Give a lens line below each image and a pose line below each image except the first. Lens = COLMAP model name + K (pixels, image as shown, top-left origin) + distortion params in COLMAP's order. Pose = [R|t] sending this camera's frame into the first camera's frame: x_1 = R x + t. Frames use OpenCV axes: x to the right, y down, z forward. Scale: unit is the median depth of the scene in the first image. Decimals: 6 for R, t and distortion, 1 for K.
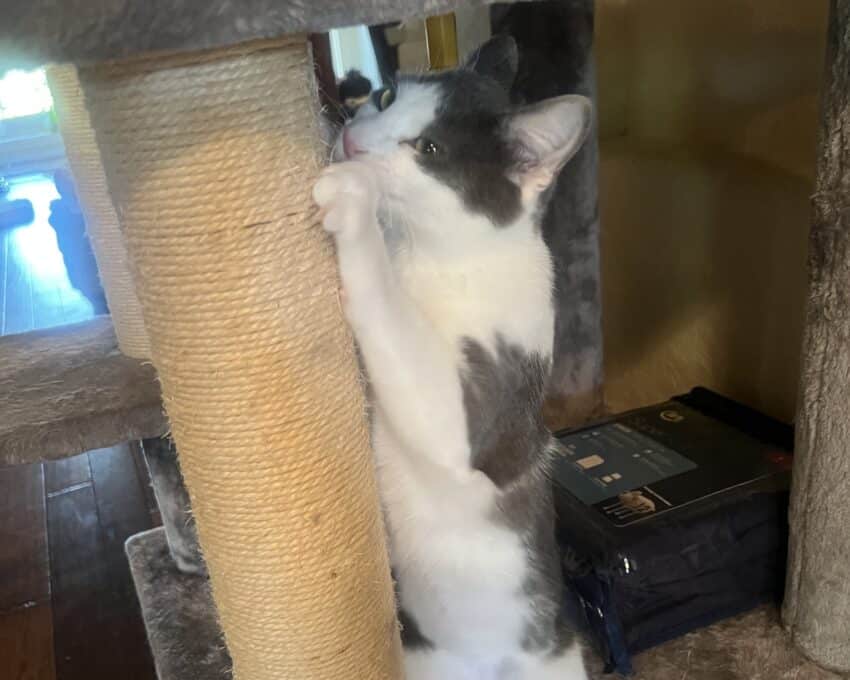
lens RADIAL K [[851.3, 0, 426.6], [0, 851.3, 337.6], [0, 0, 1]] dist [0.047600, -0.094810]
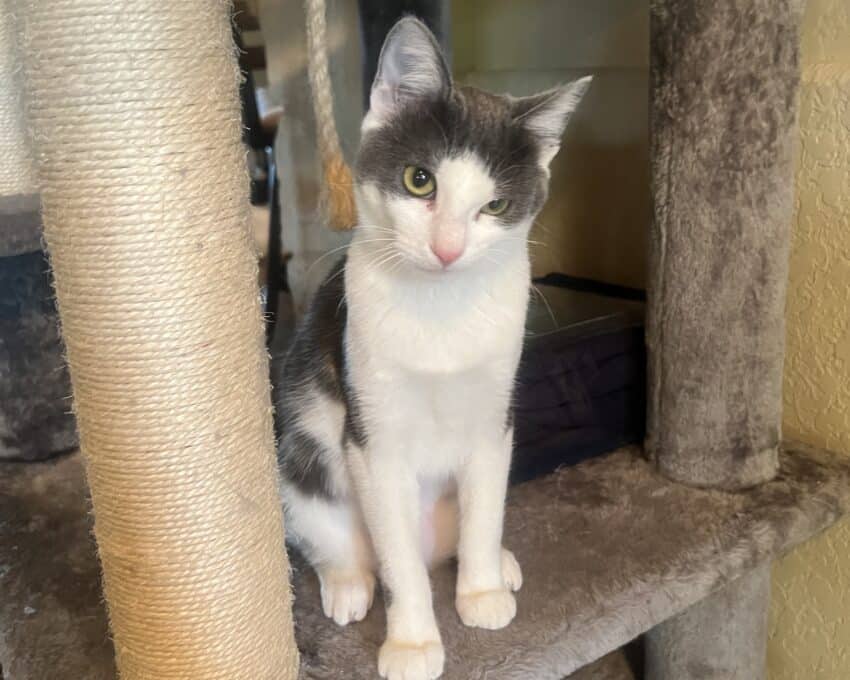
lens RADIAL K [[851.3, 0, 426.6], [0, 851.3, 337.6], [0, 0, 1]] dist [0.047600, -0.094810]
pose [[0.982623, 0.015723, 0.184947, -0.028363], [0.017395, 0.984221, -0.176089, 0.422058], [-0.184798, 0.176246, 0.966844, 0.062975]]
